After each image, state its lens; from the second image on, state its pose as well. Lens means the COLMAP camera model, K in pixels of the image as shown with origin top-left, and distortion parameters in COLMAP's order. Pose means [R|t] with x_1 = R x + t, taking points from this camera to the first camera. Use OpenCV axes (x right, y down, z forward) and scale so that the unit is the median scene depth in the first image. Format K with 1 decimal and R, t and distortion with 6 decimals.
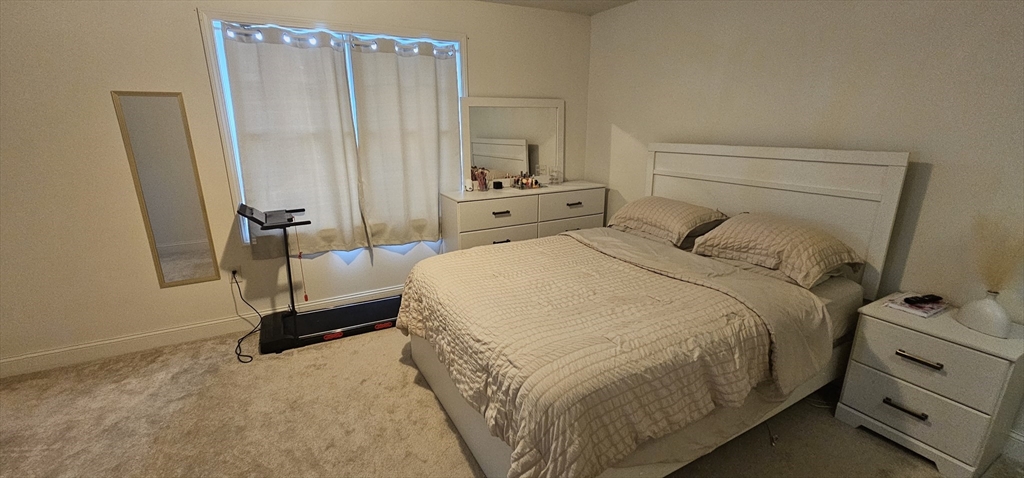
lens RADIAL K [[421.0, 0, 511.1], [0, 421.0, 241.1], [0, 0, 1]] dist [0.002036, 0.000002]
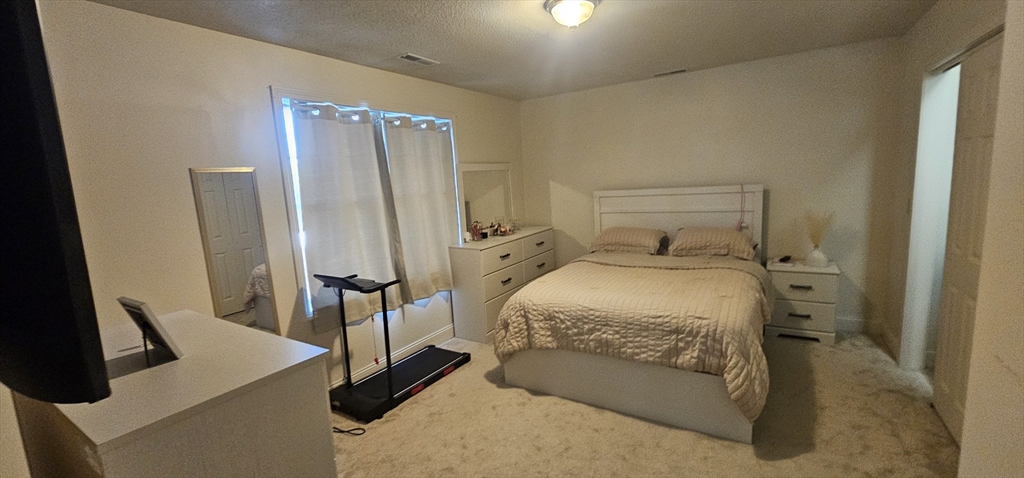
lens RADIAL K [[421.0, 0, 506.2], [0, 421.0, 241.5], [0, 0, 1]] dist [0.002036, 0.000002]
pose [[0.869973, -0.117063, 0.479003, -0.764502], [0.183608, 0.978462, -0.094345, 0.008556], [-0.457641, 0.170026, 0.872729, -0.069798]]
